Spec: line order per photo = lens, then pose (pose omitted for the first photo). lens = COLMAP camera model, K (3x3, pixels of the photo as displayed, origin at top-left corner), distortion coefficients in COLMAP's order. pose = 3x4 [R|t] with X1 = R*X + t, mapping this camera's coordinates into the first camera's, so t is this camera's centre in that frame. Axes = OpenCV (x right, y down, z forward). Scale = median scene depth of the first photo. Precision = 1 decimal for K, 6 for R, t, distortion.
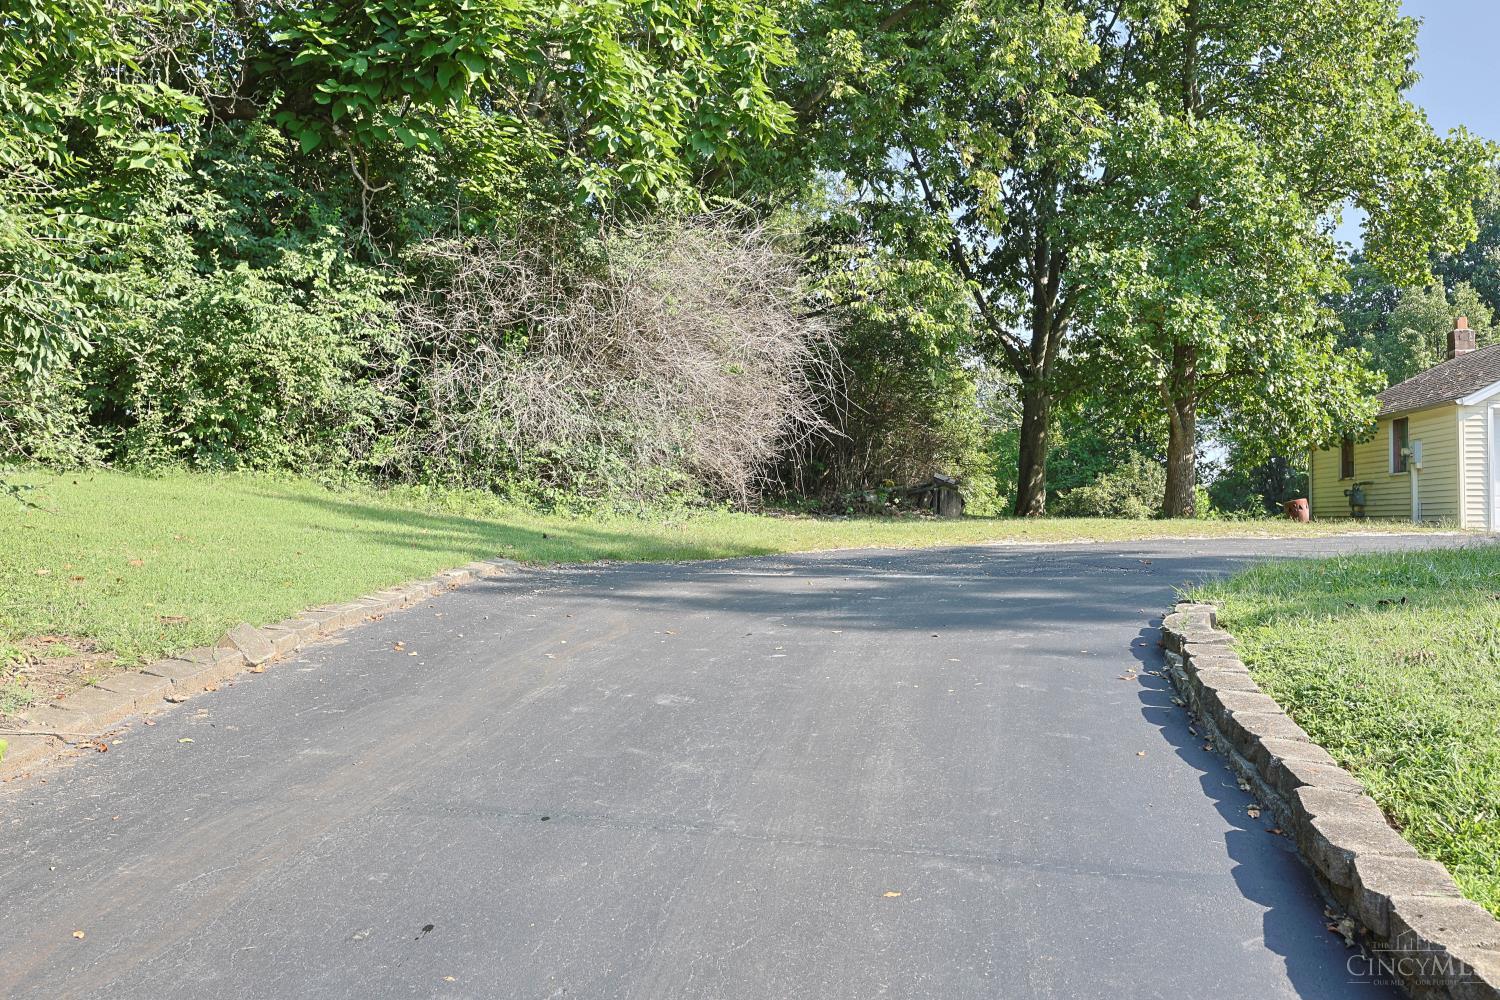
lens RADIAL K [[1284.4, 0, 747.0], [0, 1284.4, 498.2], [0, 0, 1]] dist [0.014138, 0.001639]
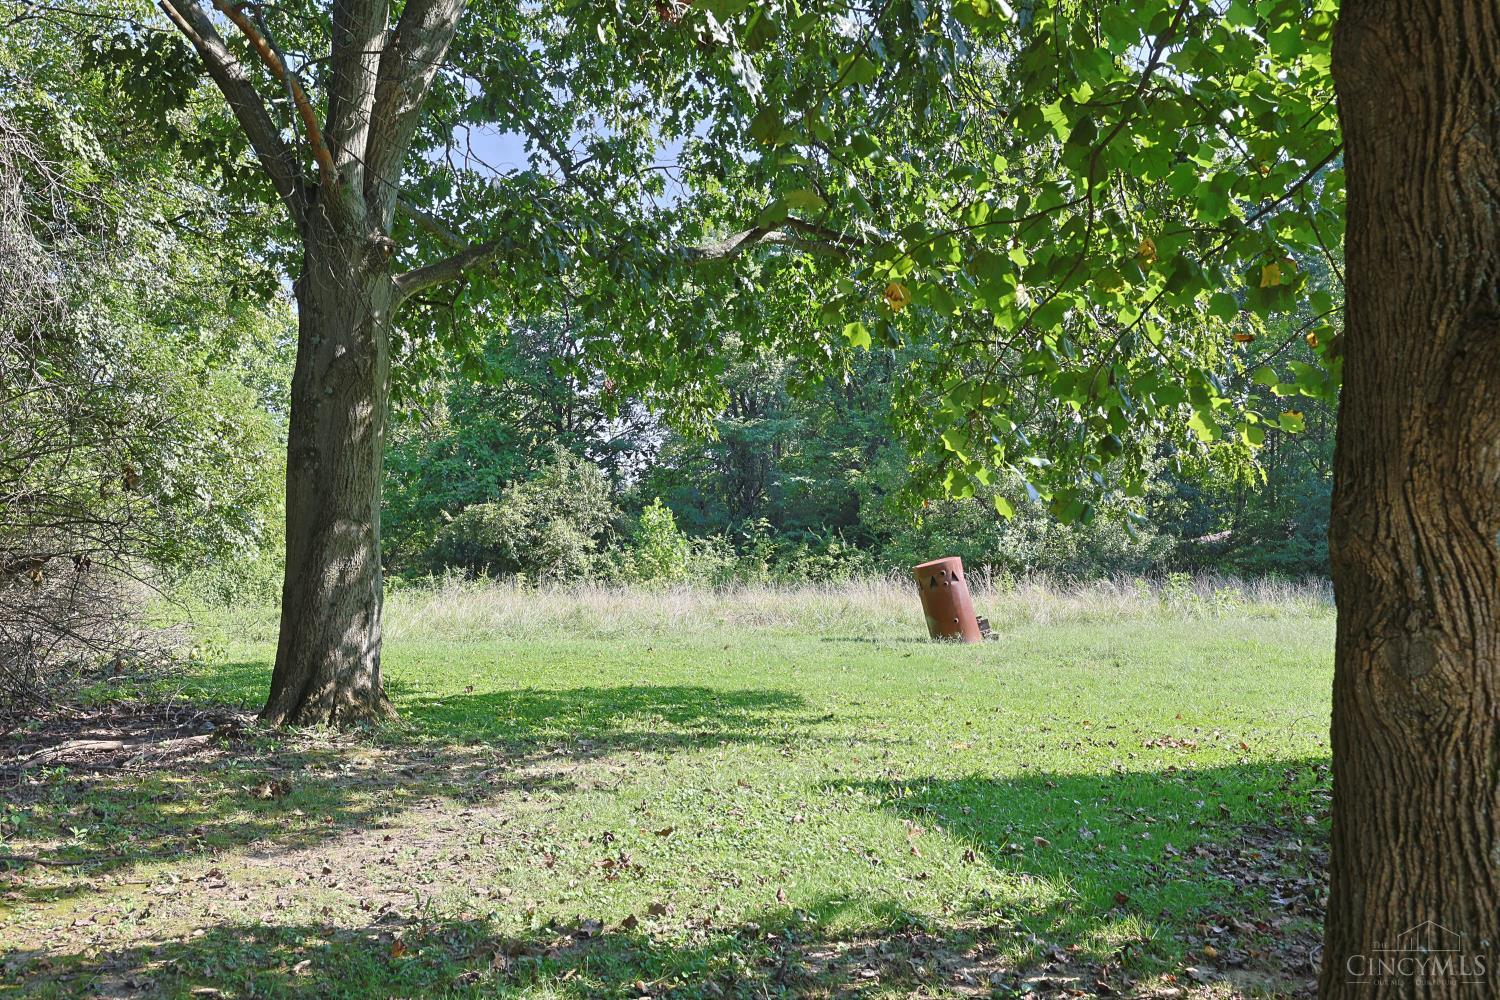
lens RADIAL K [[1391.9, 0, 747.8], [0, 1391.9, 498.8], [0, 0, 1]] dist [-0.005691, 0.000000]
pose [[0.900636, -0.015010, 0.434315, 0.084064], [0.012391, 0.999884, 0.008861, -0.015500], [-0.434398, -0.002598, 0.900718, 0.336560]]
